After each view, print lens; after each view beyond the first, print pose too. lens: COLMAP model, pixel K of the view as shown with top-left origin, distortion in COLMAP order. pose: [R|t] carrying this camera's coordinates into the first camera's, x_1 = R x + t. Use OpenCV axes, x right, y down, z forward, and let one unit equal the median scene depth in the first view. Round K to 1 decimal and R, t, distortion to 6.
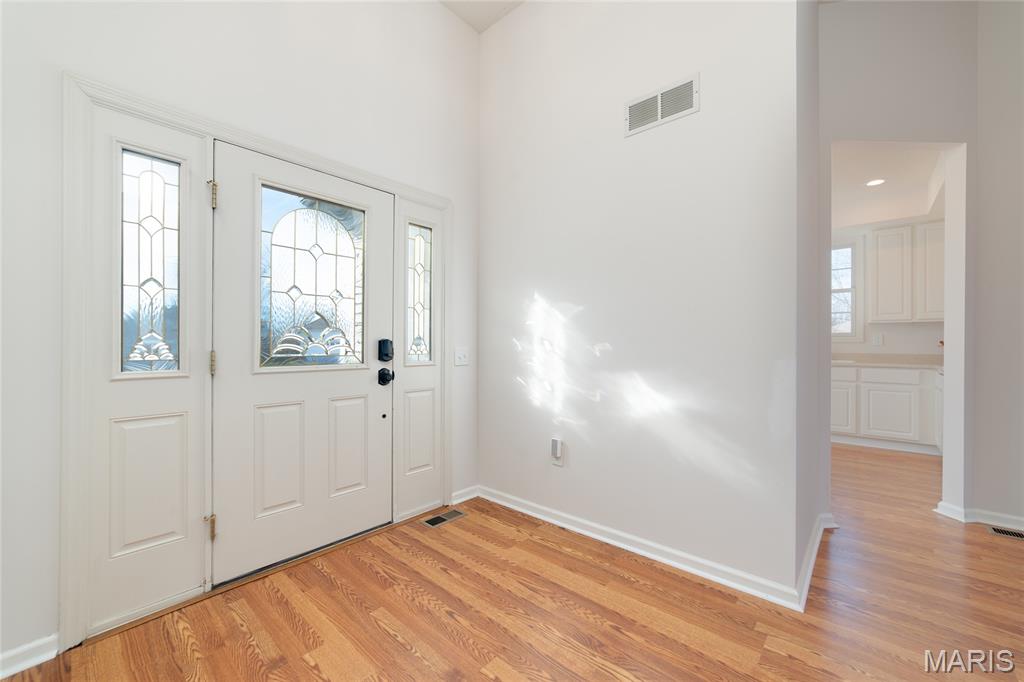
lens RADIAL K [[402.7, 0, 521.8], [0, 402.7, 343.9], [0, 0, 1]] dist [-0.010618, 0.003446]
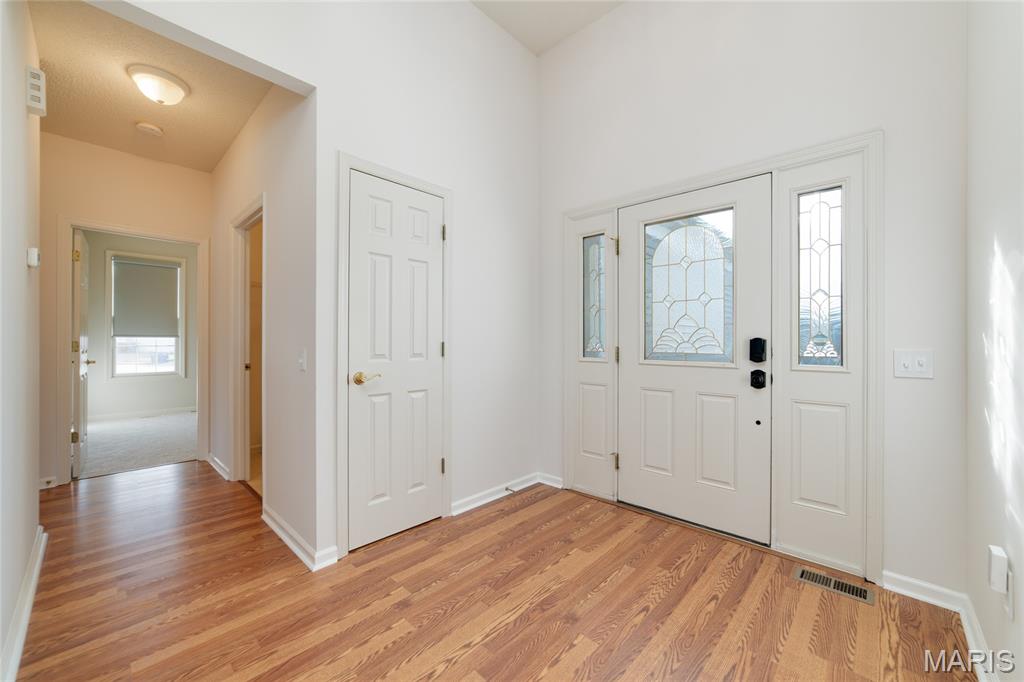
lens RADIAL K [[402.7, 0, 511.7], [0, 402.7, 340.3], [0, 0, 1]] dist [-0.010618, 0.003446]
pose [[-0.031836, -0.000438, -0.999493, 0.682429], [-0.001409, 0.999999, -0.000393, -0.005640], [0.999492, 0.001395, -0.031836, 0.557801]]
